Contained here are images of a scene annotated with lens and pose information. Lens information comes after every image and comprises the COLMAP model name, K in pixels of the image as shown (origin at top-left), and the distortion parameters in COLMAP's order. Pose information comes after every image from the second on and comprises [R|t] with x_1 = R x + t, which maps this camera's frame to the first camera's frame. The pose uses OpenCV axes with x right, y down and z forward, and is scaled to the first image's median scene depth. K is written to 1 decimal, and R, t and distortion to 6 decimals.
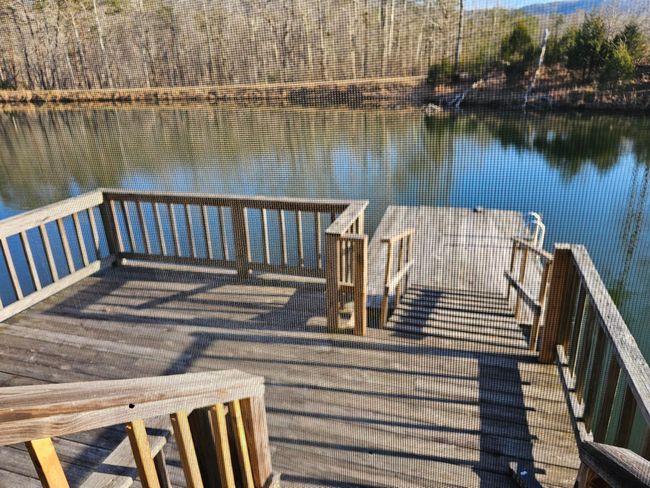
lens RADIAL K [[474.5, 0, 325.0], [0, 474.5, 244.0], [0, 0, 1]] dist [0.052730, -0.059739]
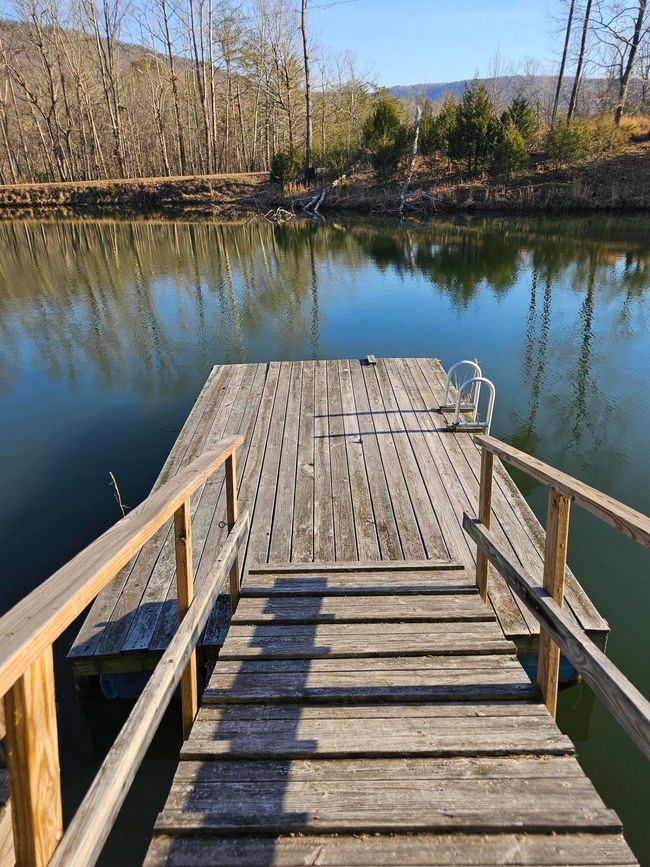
lens RADIAL K [[589.5, 0, 325.0], [0, 589.5, 433.5], [0, 0, 1]] dist [0.064006, -0.046318]
pose [[0.962338, -0.113265, 0.247137, 0.027042], [0.099321, 0.992714, 0.068220, -0.012221], [-0.253064, -0.041105, 0.966576, 0.103633]]
